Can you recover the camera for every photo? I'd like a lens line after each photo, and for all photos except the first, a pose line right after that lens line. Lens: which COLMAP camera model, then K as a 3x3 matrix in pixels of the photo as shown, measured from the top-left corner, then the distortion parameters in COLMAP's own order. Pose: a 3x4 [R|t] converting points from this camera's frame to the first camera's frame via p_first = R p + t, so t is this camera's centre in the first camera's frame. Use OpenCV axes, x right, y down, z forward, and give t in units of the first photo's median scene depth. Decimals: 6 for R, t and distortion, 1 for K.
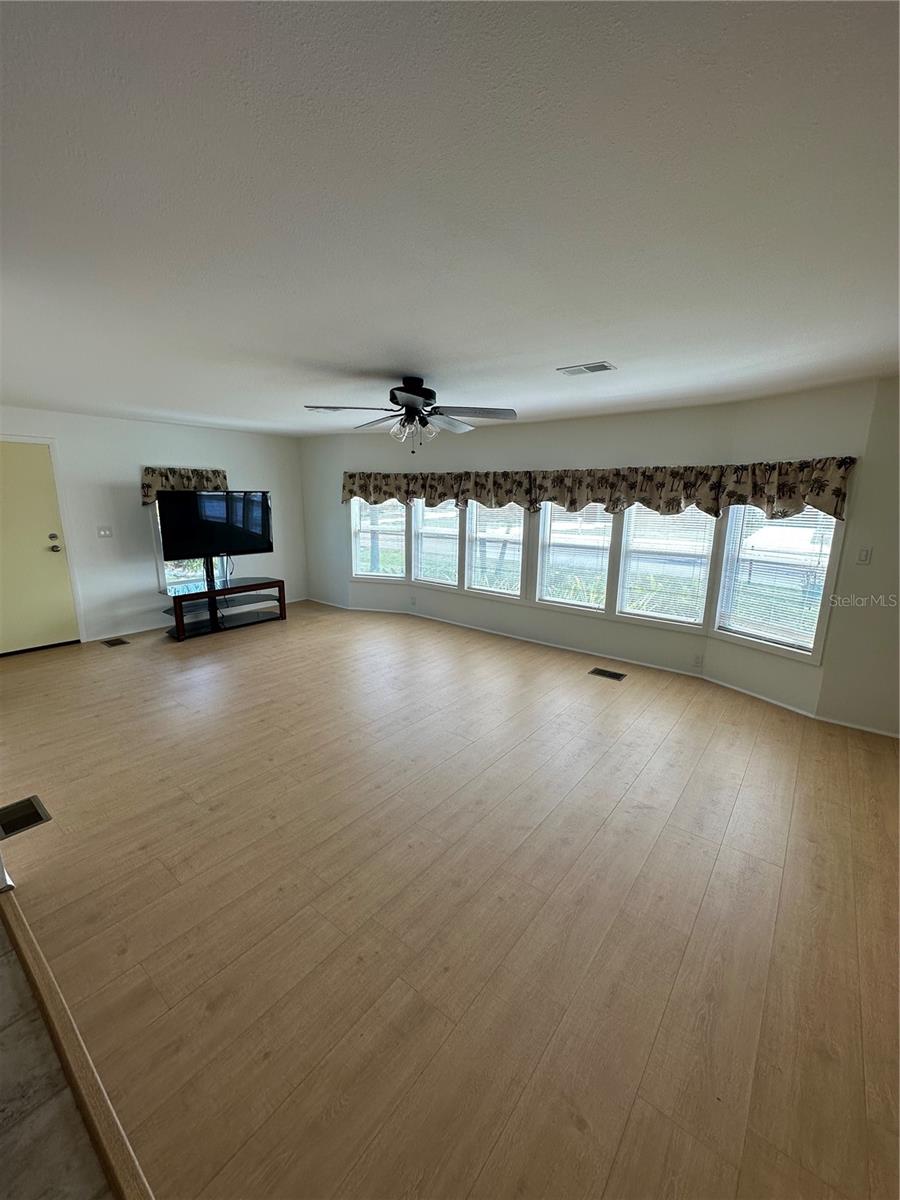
lens RADIAL K [[478.0, 0, 451.7], [0, 478.0, 606.2], [0, 0, 1]] dist [-0.003167, 0.001094]
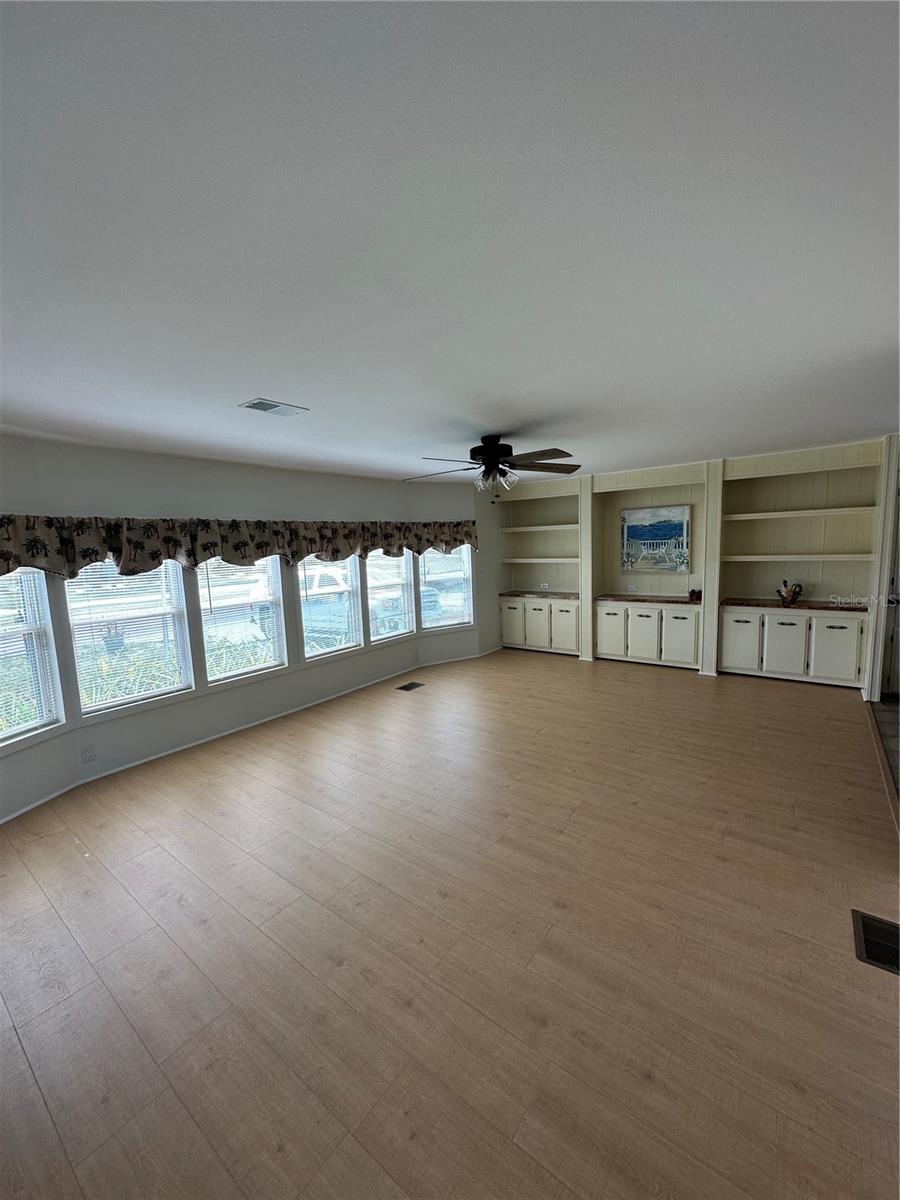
lens RADIAL K [[478.0, 0, 449.8], [0, 478.0, 601.7], [0, 0, 1]] dist [-0.003167, 0.001094]
pose [[-0.018913, -0.136596, 0.990446, -0.849932], [0.260425, 0.955756, 0.136785, -0.204424], [-0.965309, 0.260524, 0.017497, 0.818737]]
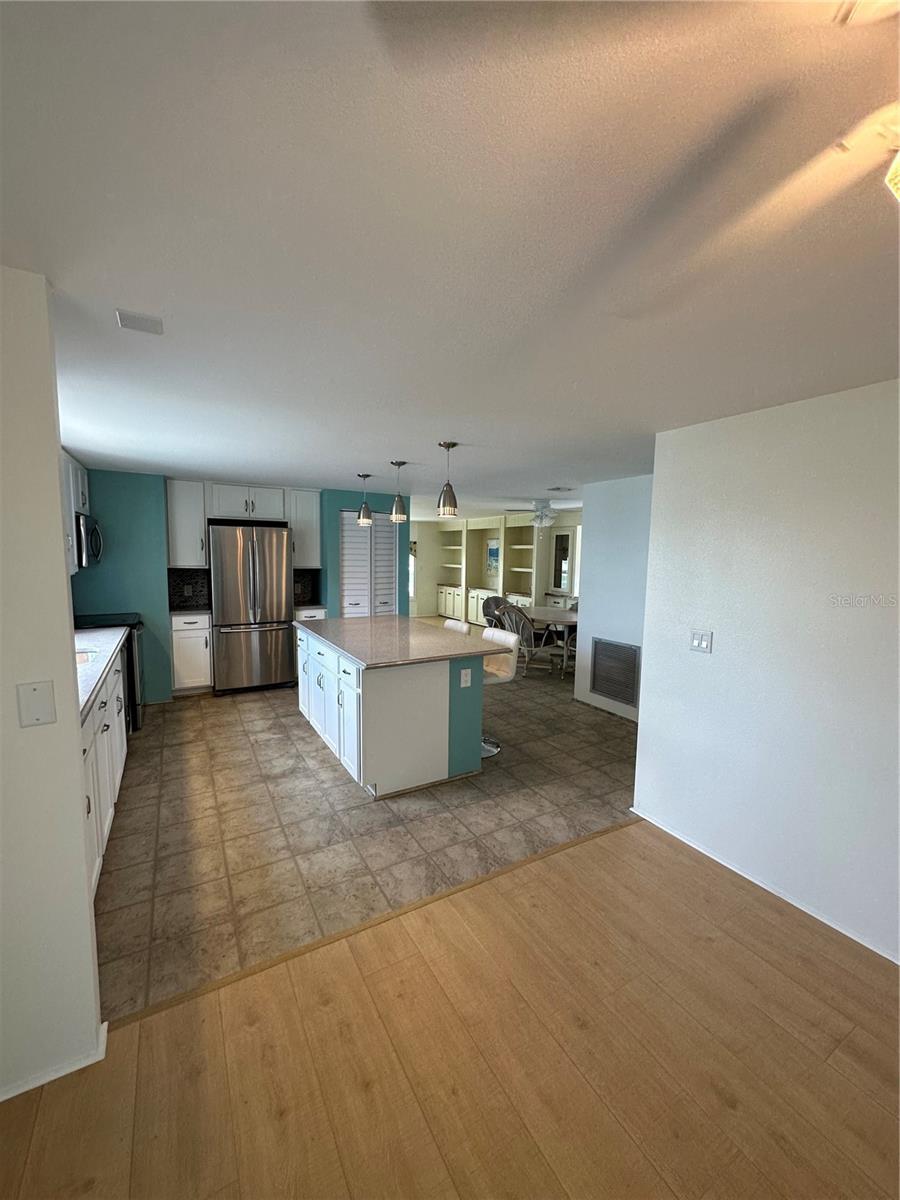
lens RADIAL K [[478.0, 0, 451.1], [0, 478.0, 600.0], [0, 0, 1]] dist [-0.003167, 0.001094]
pose [[0.366579, -0.098258, 0.925184, -1.821064], [0.195755, 0.980293, 0.026548, 0.064311], [-0.909560, 0.171377, 0.378590, -0.419852]]
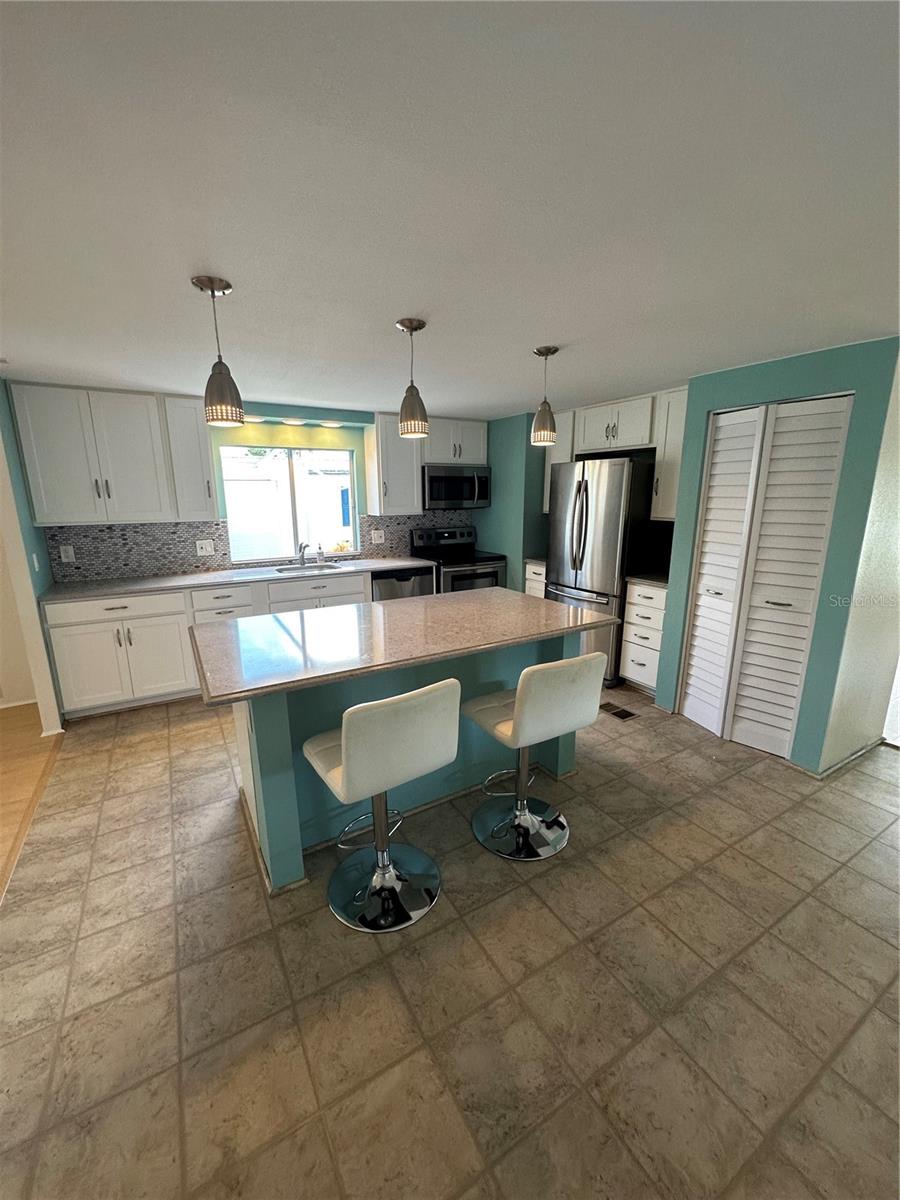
lens RADIAL K [[478.0, 0, 449.2], [0, 478.0, 601.5], [0, 0, 1]] dist [-0.003167, 0.001094]
pose [[0.933317, 0.065149, -0.353094, -0.784202], [-0.066523, 0.997751, 0.008258, 0.092752], [0.352838, 0.015781, 0.935551, -0.474112]]
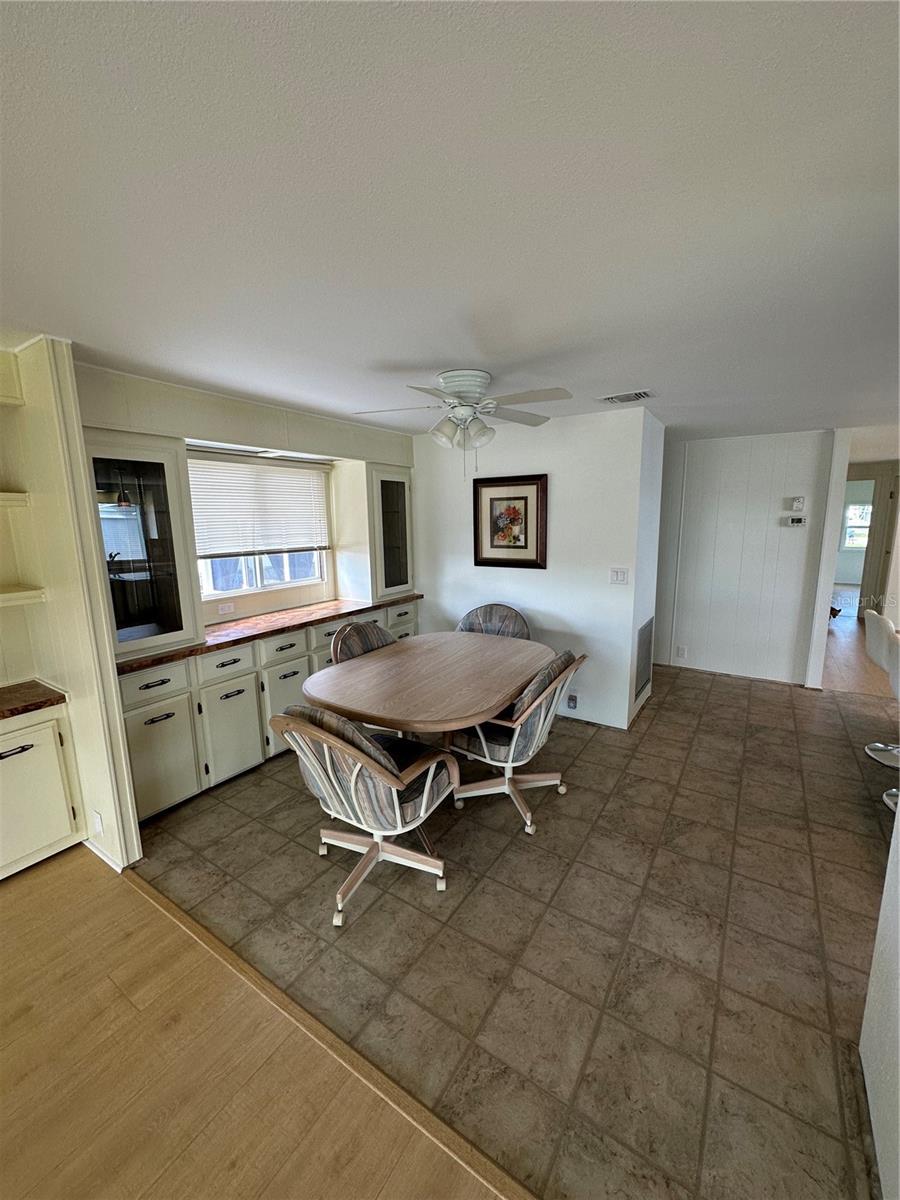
lens RADIAL K [[478.0, 0, 450.3], [0, 478.0, 603.2], [0, 0, 1]] dist [-0.003167, 0.001094]
pose [[-0.995763, 0.018193, -0.090144, -0.226999], [-0.018445, 0.920806, 0.389584, -0.118020], [0.090093, 0.389596, -0.916569, 0.448259]]
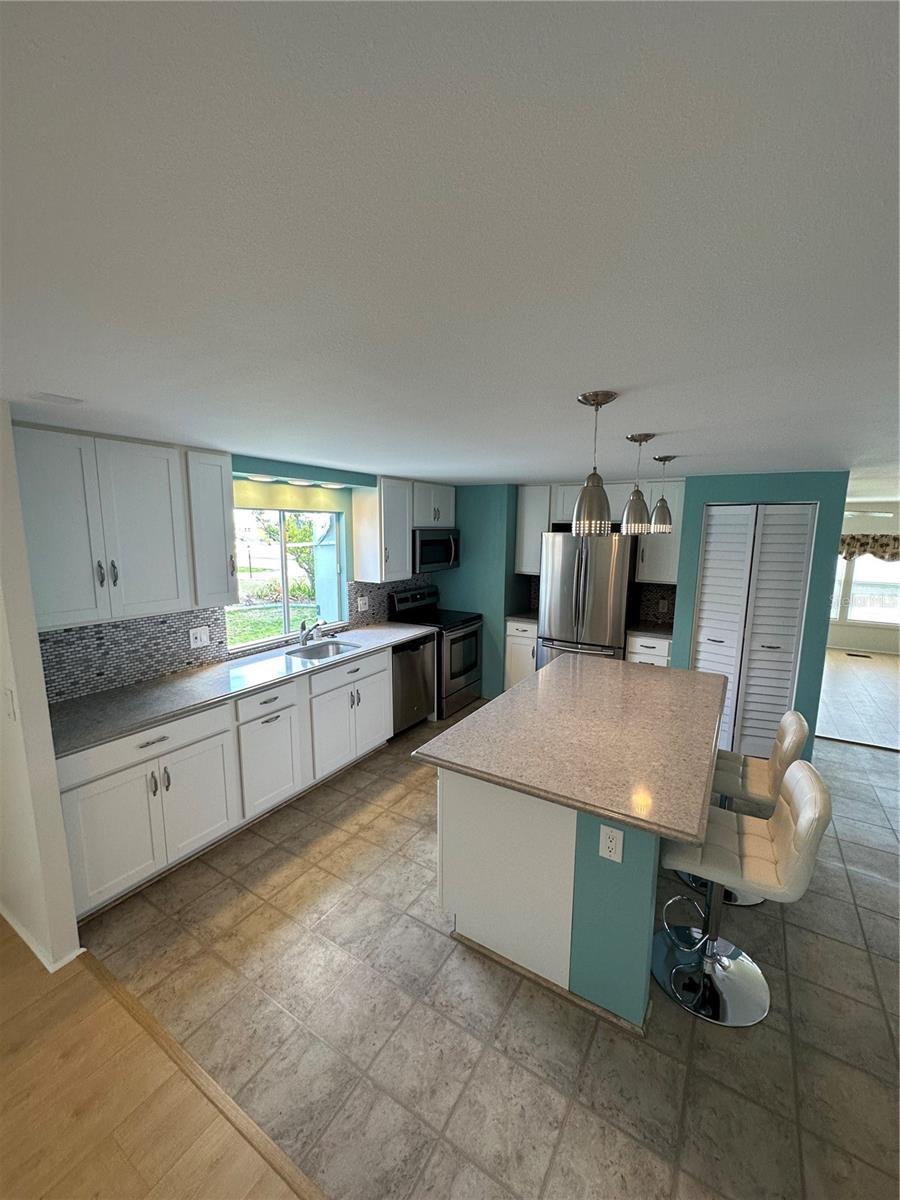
lens RADIAL K [[478.0, 0, 448.8], [0, 478.0, 600.5], [0, 0, 1]] dist [-0.003167, 0.001094]
pose [[0.994057, -0.019694, 0.107065, -1.282856], [0.027630, 0.996937, -0.073159, 0.033341], [-0.105296, 0.075682, 0.991557, -0.530089]]
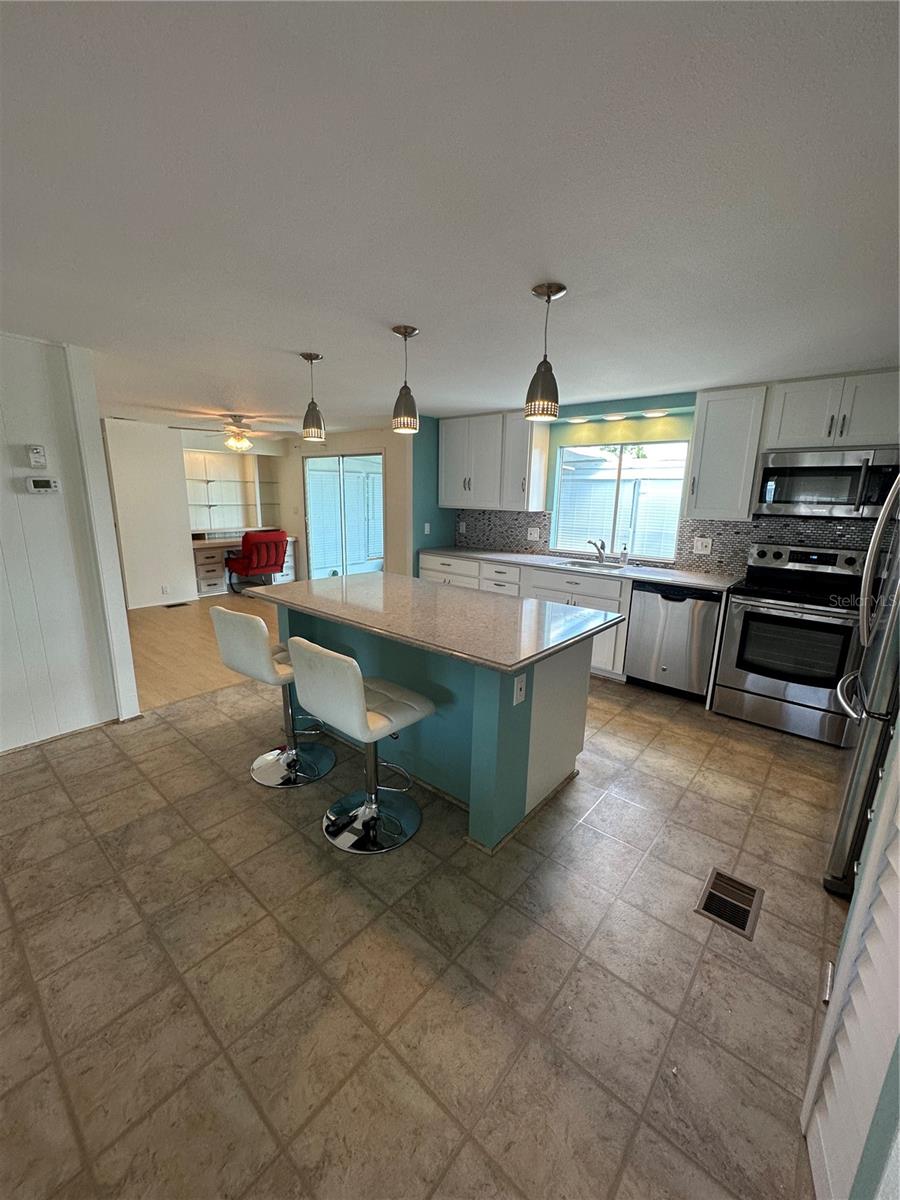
lens RADIAL K [[478.0, 0, 450.2], [0, 478.0, 600.8], [0, 0, 1]] dist [-0.003167, 0.001094]
pose [[-0.038123, 0.210950, -0.976753, -0.419175], [-0.242769, 0.946224, 0.213832, -0.020085], [0.969335, 0.245277, 0.015139, 0.077191]]
